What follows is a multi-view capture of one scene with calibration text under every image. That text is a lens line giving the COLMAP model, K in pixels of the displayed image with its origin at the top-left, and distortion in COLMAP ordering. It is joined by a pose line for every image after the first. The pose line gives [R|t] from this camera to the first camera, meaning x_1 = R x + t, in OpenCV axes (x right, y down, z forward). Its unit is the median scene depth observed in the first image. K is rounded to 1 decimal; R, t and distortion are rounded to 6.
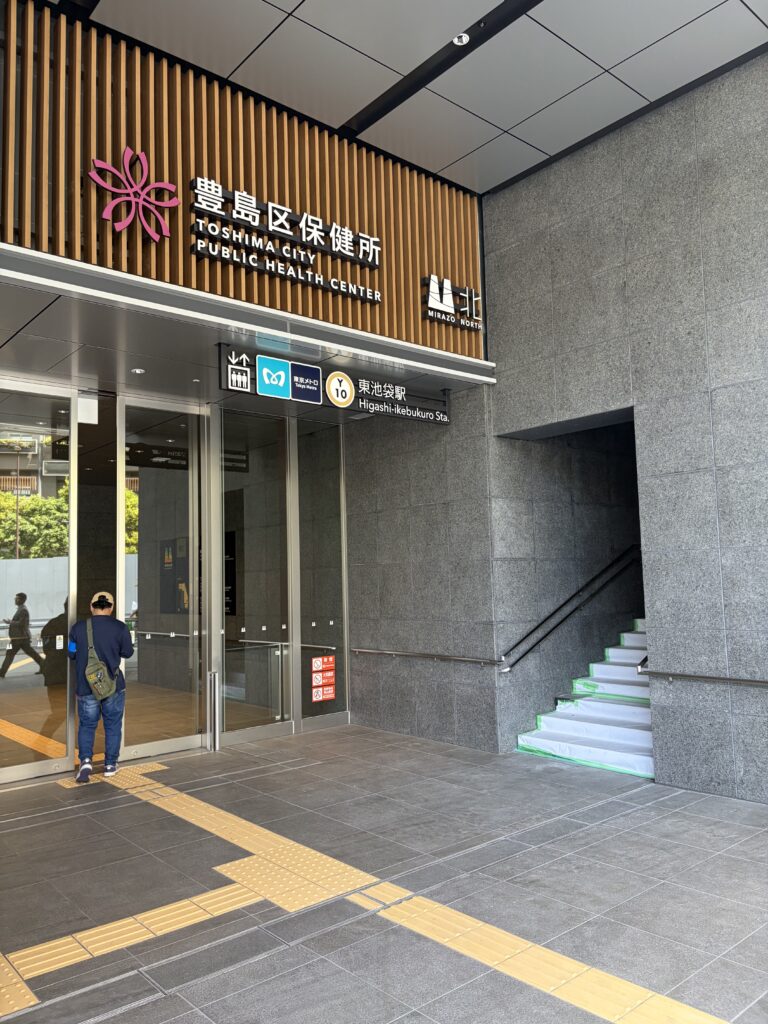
lens RADIAL K [[769.9, 0, 389.3], [0, 769.9, 514.2], [0, 0, 1]] dist [0.042478, 0.001035]
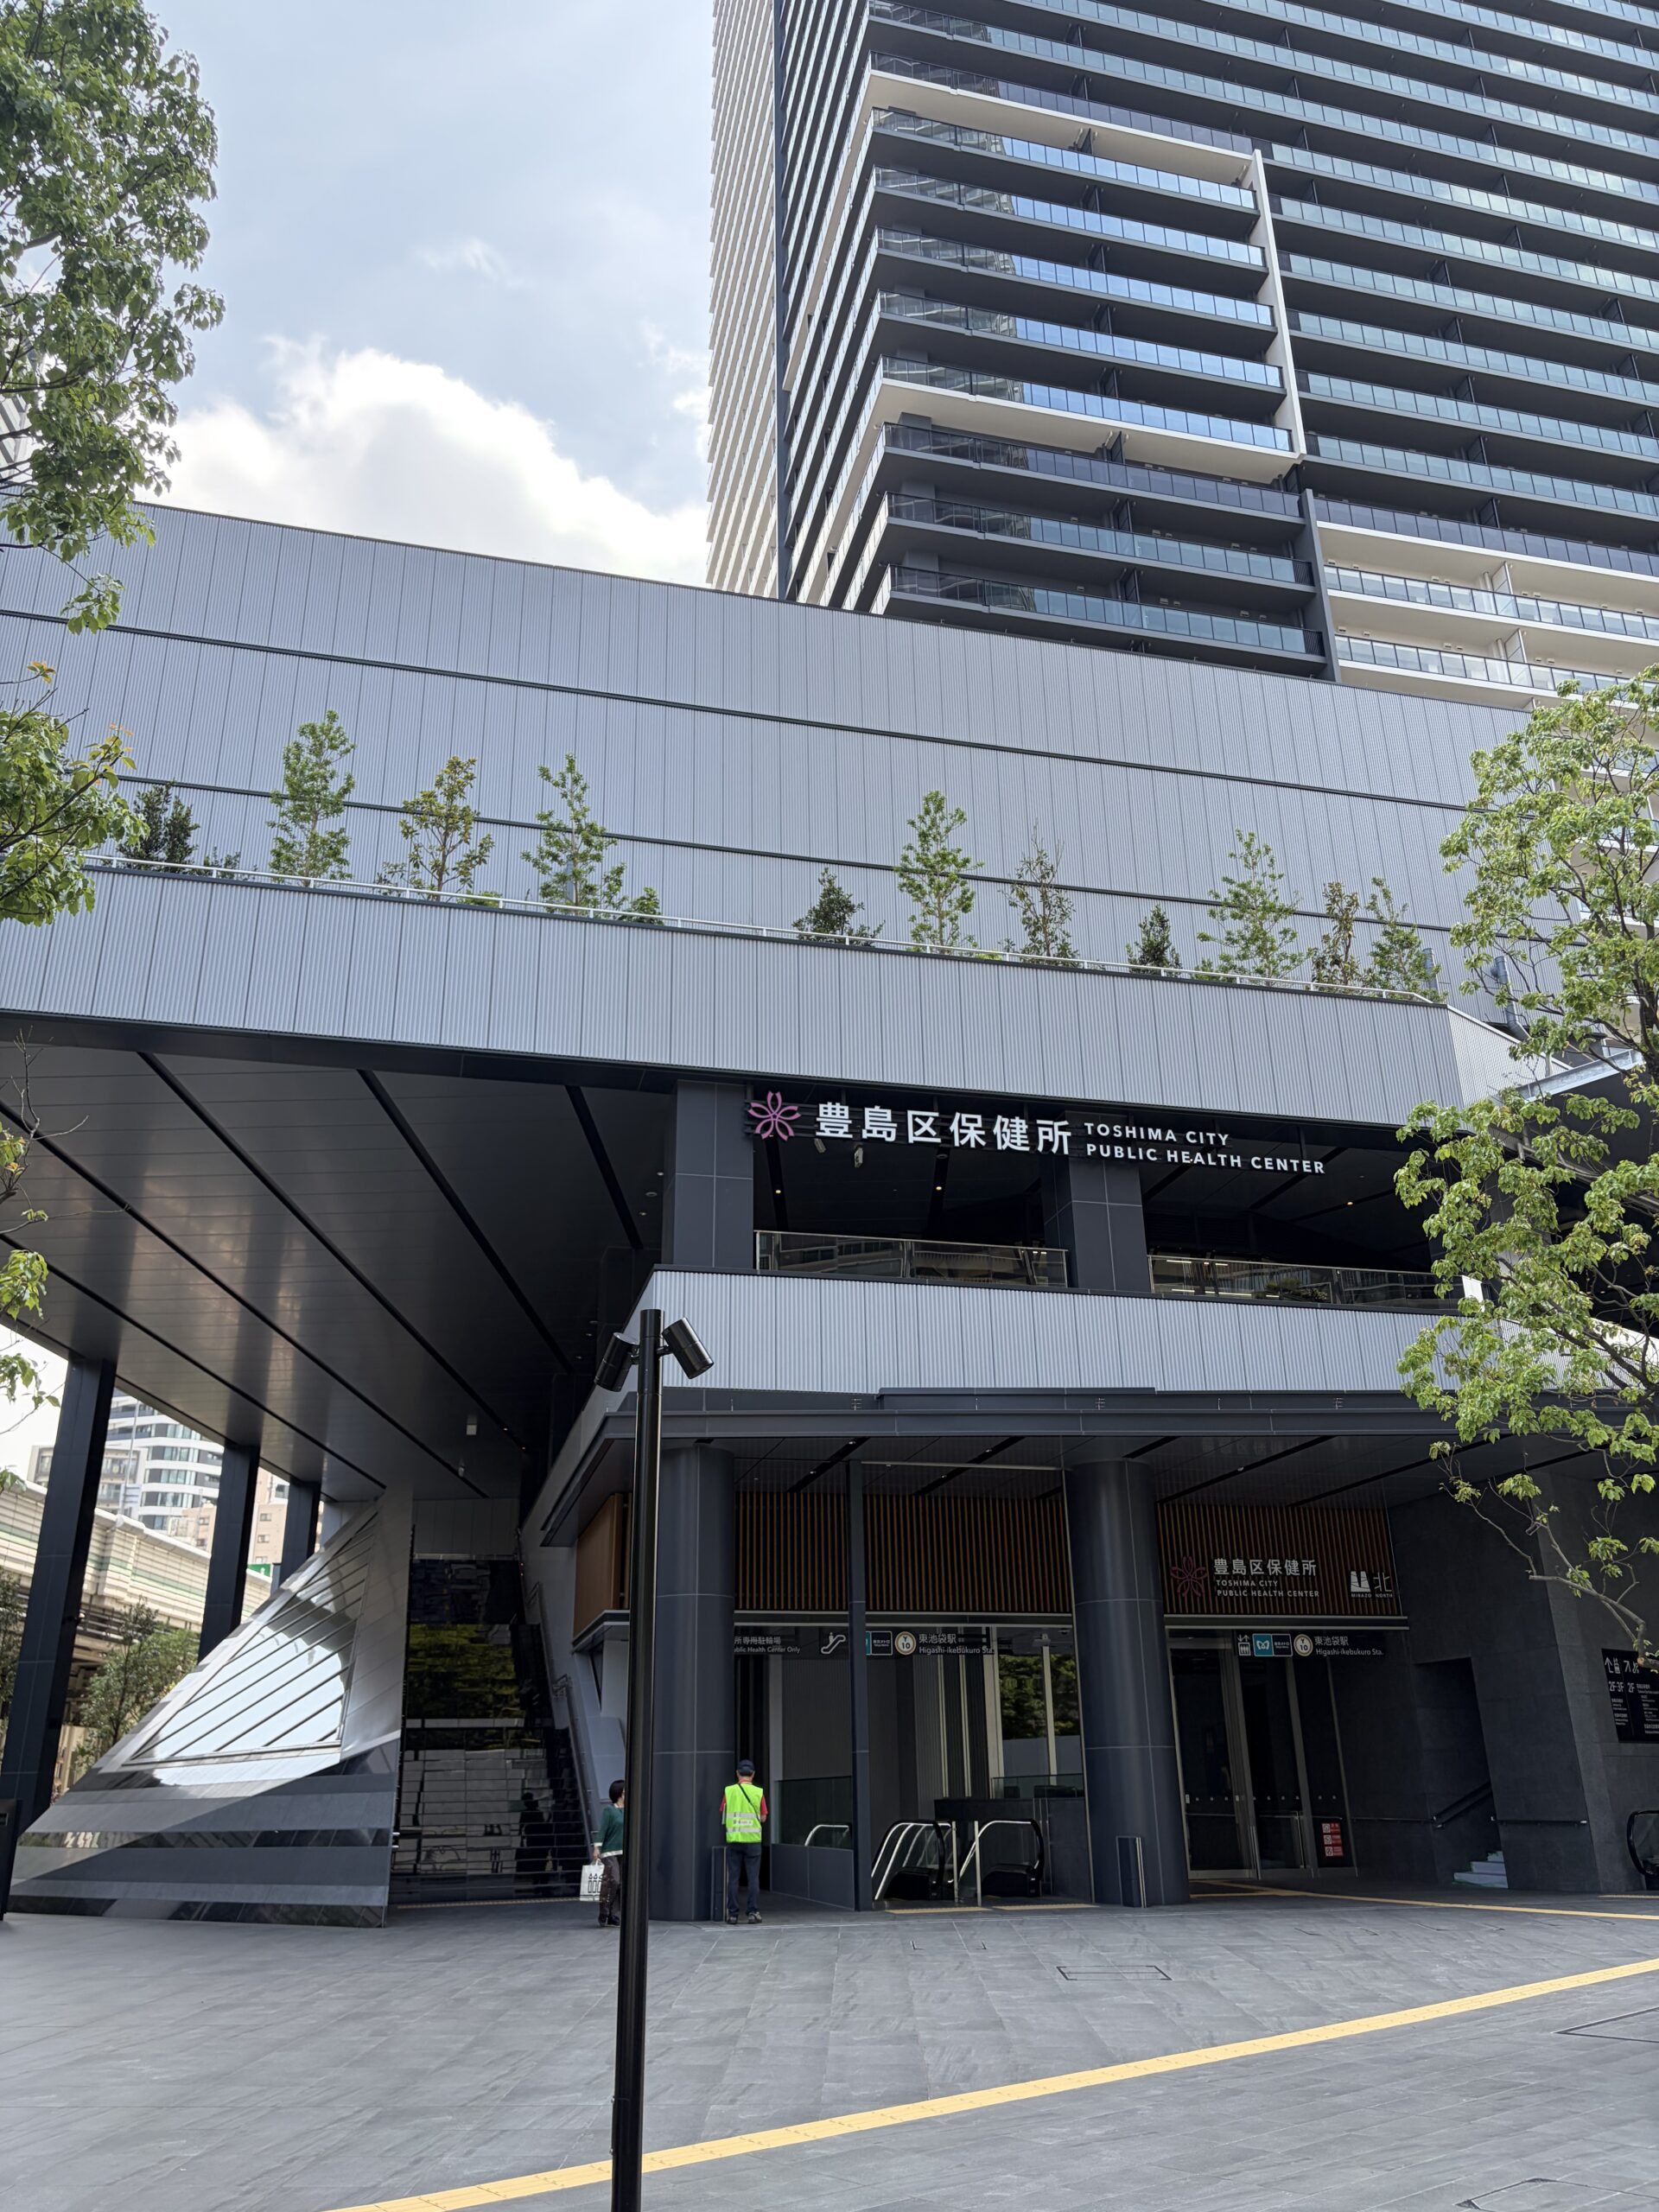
lens RADIAL K [[1663.1, 0, 843.9], [0, 1663.1, 1107.4], [0, 0, 1]] dist [0.042478, 0.001035]
pose [[0.897375, -0.154305, -0.413410, 0.741927], [0.030519, 0.956327, -0.290701, -0.247959], [0.440212, 0.248250, 0.862893, -2.970977]]
